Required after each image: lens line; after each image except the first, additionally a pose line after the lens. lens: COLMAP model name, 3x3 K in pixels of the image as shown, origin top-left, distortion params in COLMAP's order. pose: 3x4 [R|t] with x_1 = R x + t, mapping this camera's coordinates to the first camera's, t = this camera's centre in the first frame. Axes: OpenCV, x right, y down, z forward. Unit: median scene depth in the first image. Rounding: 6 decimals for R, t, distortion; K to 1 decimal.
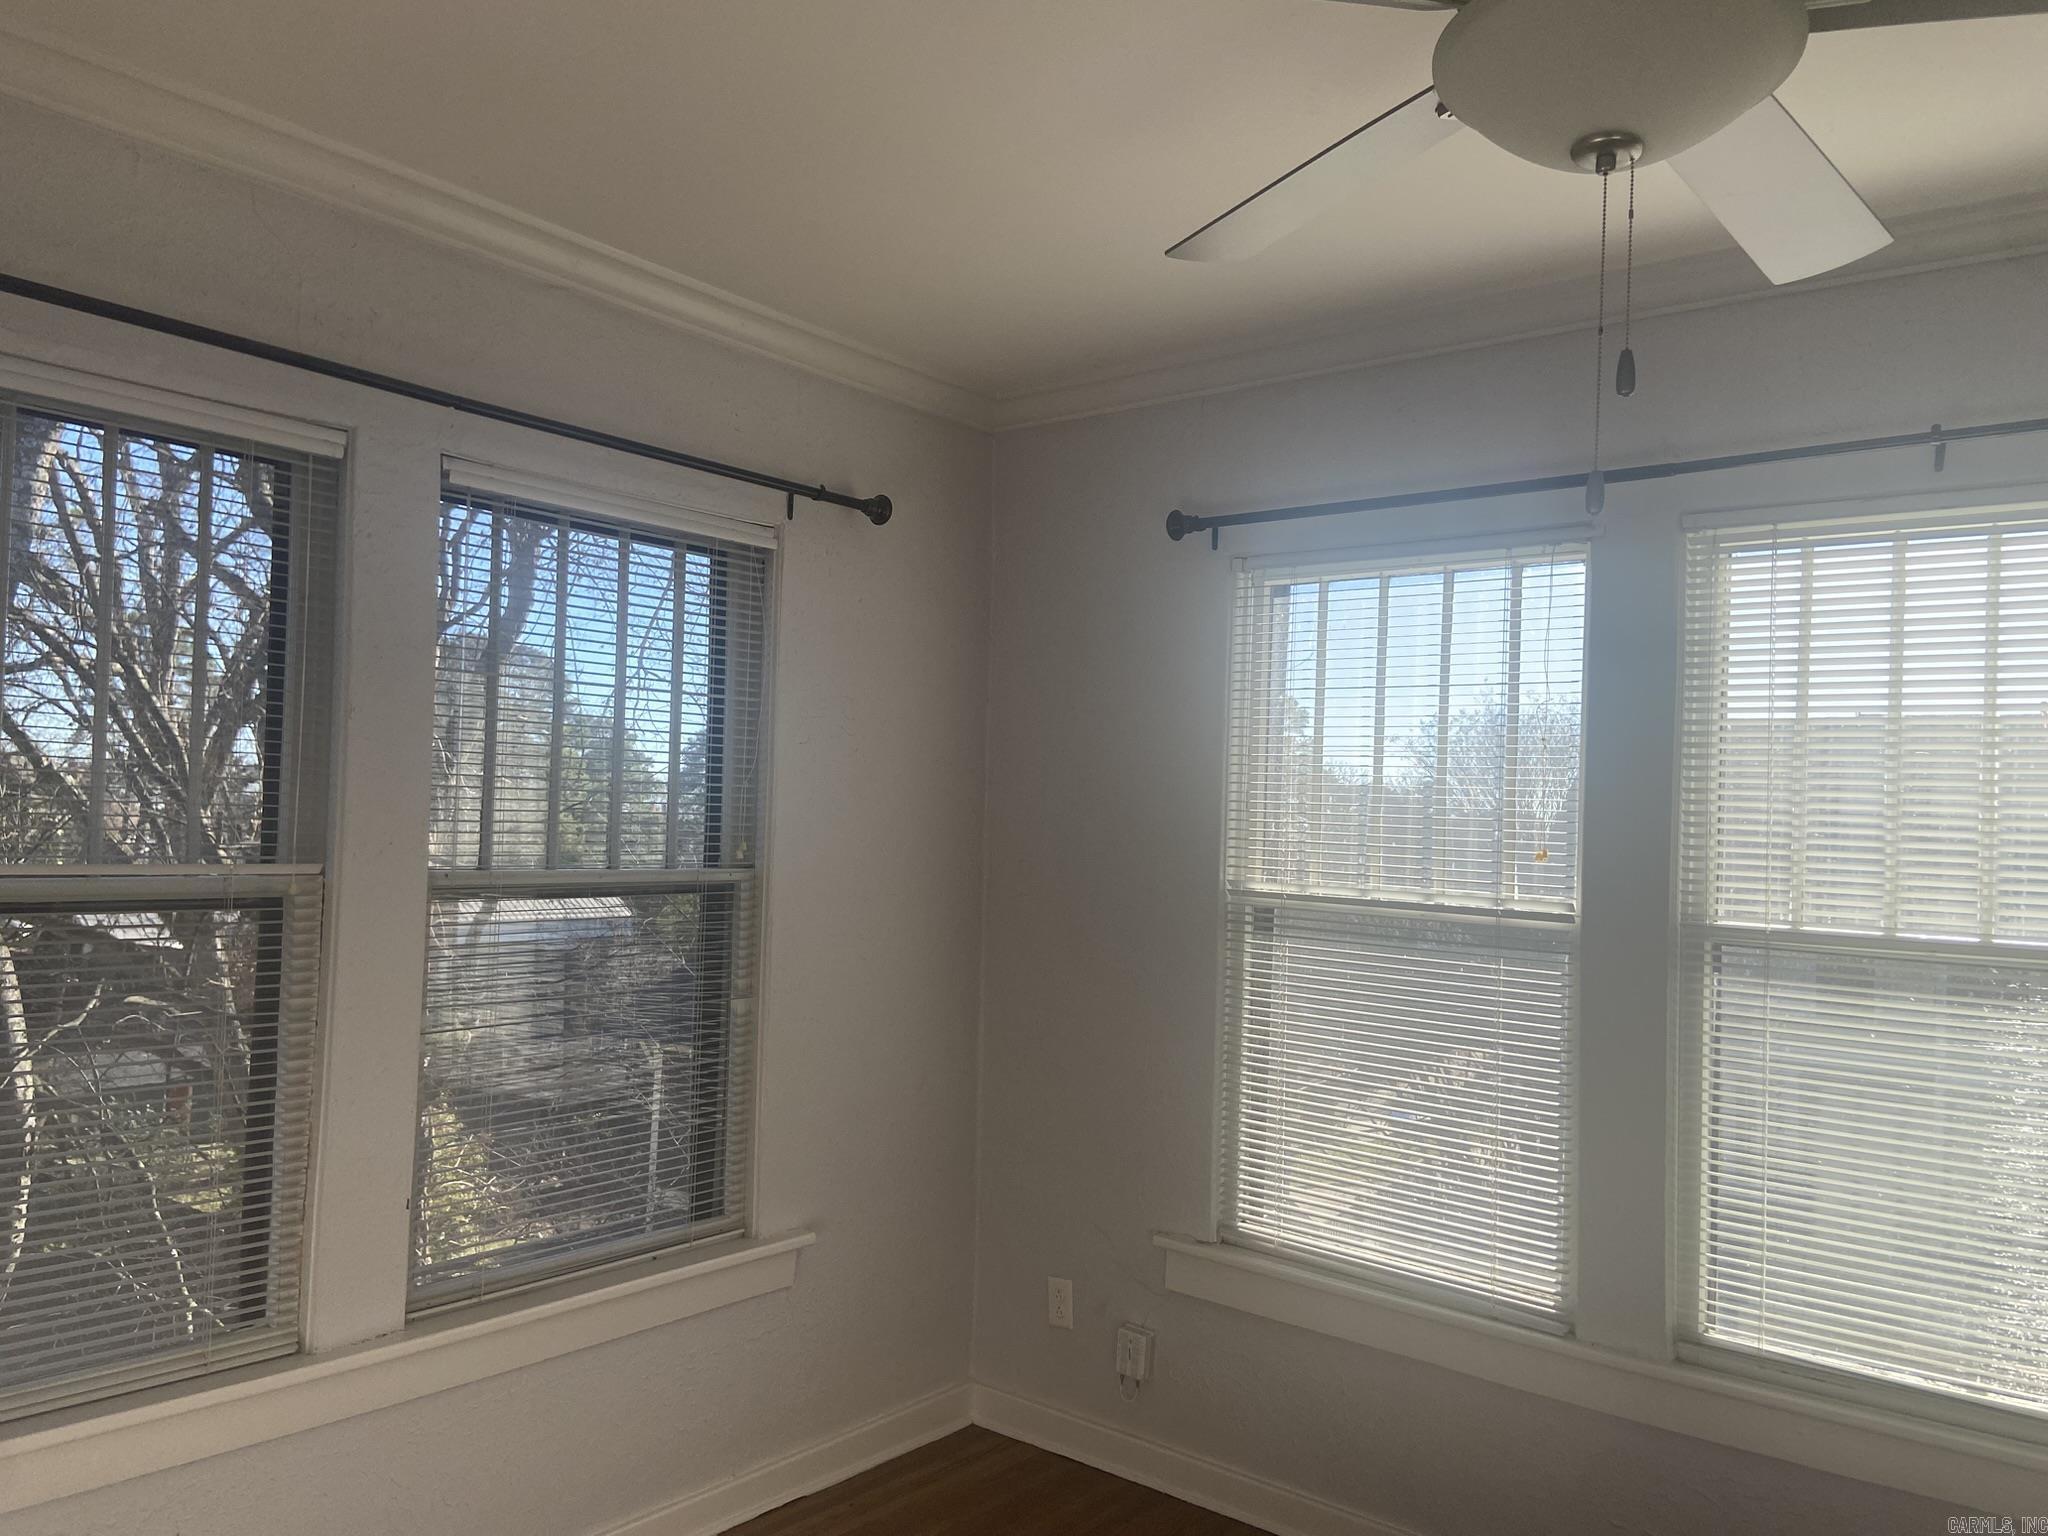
lens RADIAL K [[1532.3, 0, 985.5], [0, 1532.3, 764.0], [0, 0, 1]] dist [0.122814, -0.139929]
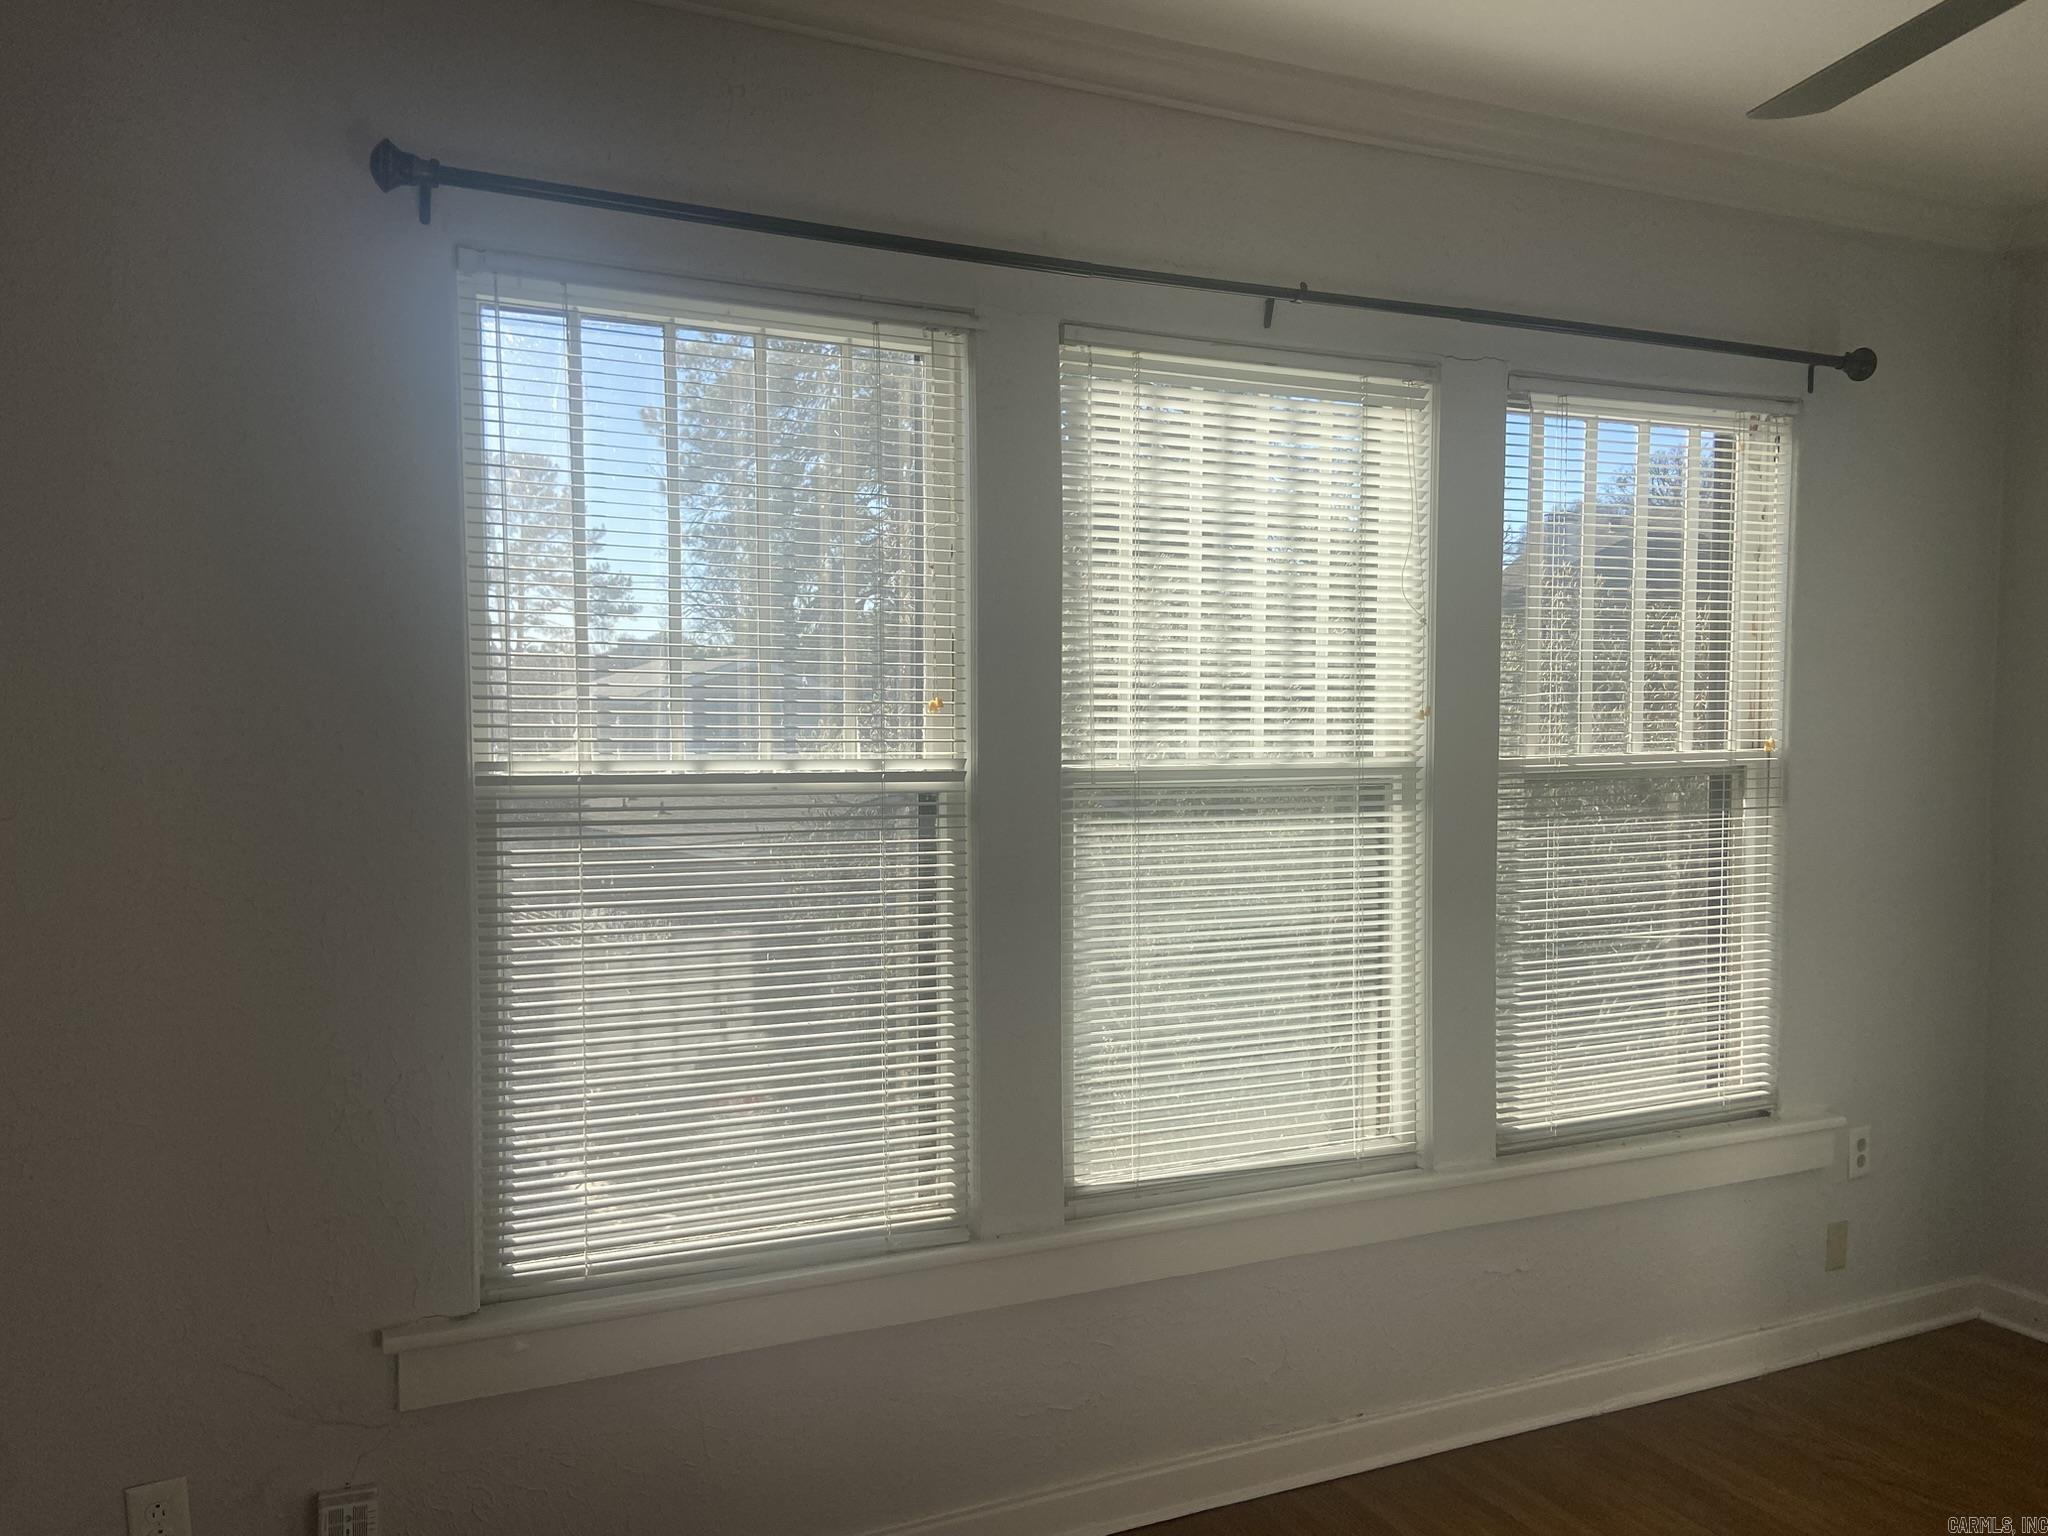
lens RADIAL K [[1532.3, 0, 1036.9], [0, 1532.3, 776.3], [0, 0, 1]] dist [0.122814, -0.139929]
pose [[0.436722, -0.076894, 0.896304, -0.322953], [-0.023218, 0.995045, 0.096678, 0.013147], [-0.899297, -0.063032, 0.432773, 0.506983]]
